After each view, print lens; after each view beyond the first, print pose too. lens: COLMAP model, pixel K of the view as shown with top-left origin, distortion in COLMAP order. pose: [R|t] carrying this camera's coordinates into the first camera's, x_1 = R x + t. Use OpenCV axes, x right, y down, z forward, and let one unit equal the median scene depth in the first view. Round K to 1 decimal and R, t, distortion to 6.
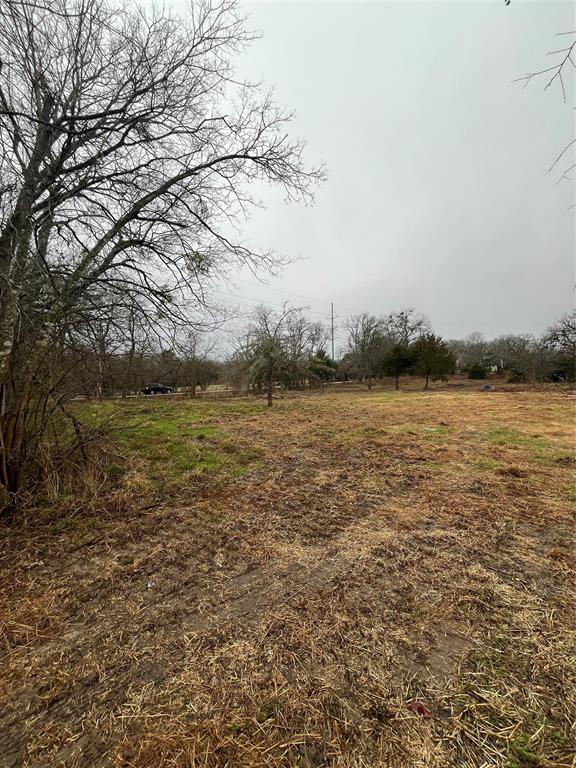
lens RADIAL K [[311.5, 0, 291.5], [0, 311.5, 383.6], [0, 0, 1]] dist [-0.003171, -0.000363]
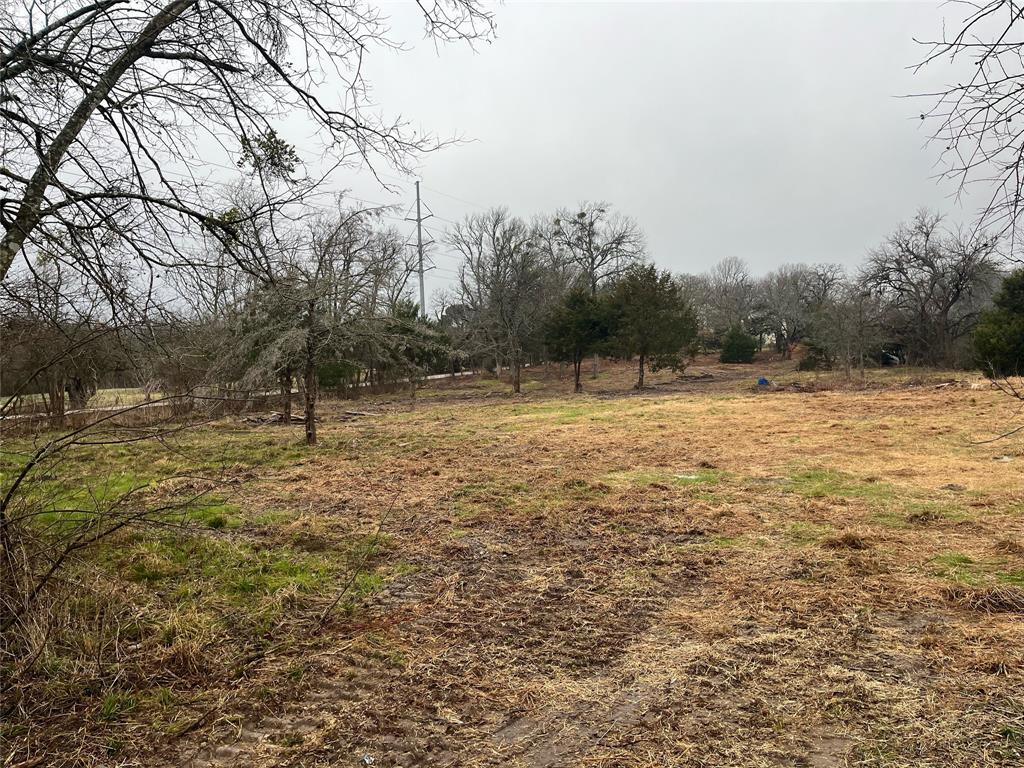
lens RADIAL K [[769.8, 0, 513.1], [0, 769.8, 388.9], [0, 0, 1]] dist [0.075042, -0.093464]
pose [[0.965762, -0.024409, 0.258280, -0.245336], [0.020484, 0.999630, 0.017879, -0.039781], [-0.258620, -0.011976, 0.965905, -0.228277]]
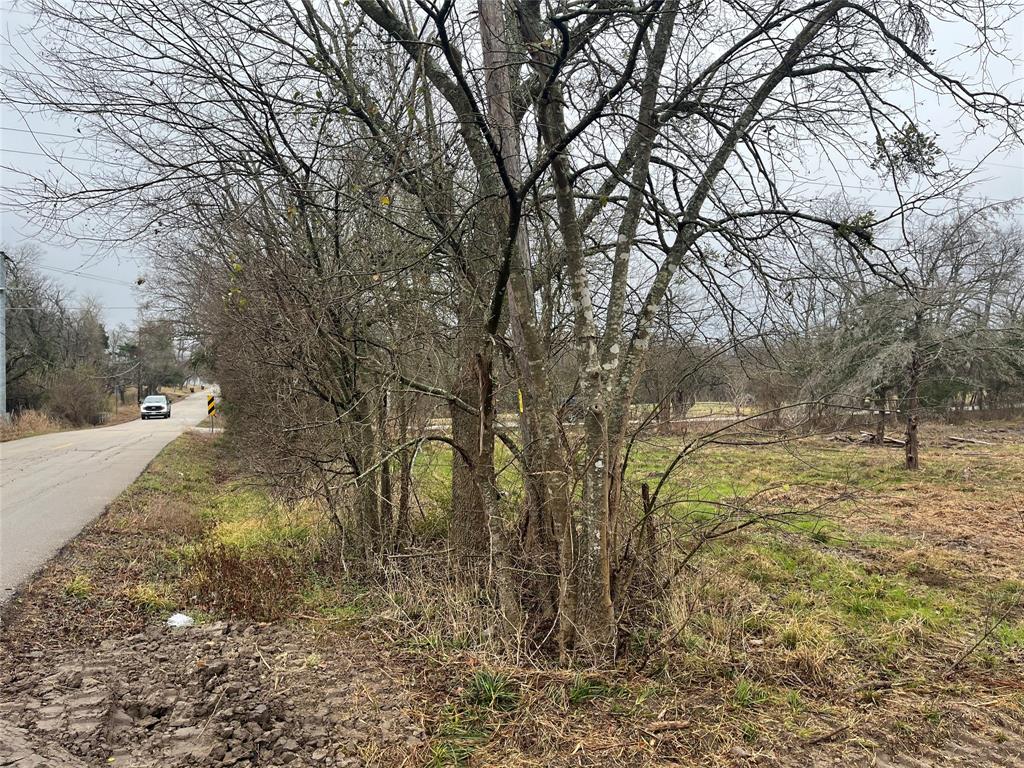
lens RADIAL K [[769.8, 0, 515.0], [0, 769.8, 386.9], [0, 0, 1]] dist [0.075042, -0.093464]
pose [[0.899247, 0.010024, -0.437327, -0.297159], [-0.015892, 0.999826, -0.009761, -0.028200], [0.437153, 0.015728, 0.899250, -0.222976]]
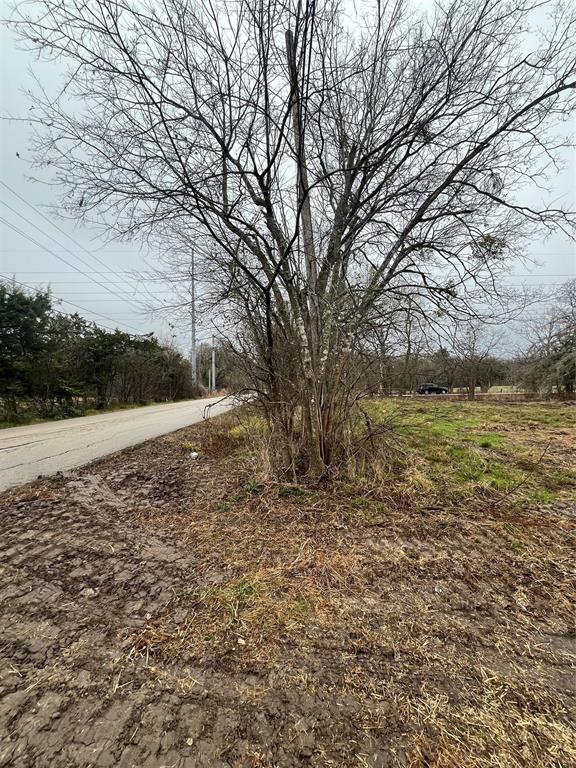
lens RADIAL K [[311.5, 0, 289.9], [0, 311.5, 383.0], [0, 0, 1]] dist [-0.003171, -0.000363]
pose [[0.673272, 0.011120, -0.739311, -0.022946], [-0.012345, 0.999917, 0.003798, 0.000253], [0.739292, 0.006570, 0.673353, -0.001472]]
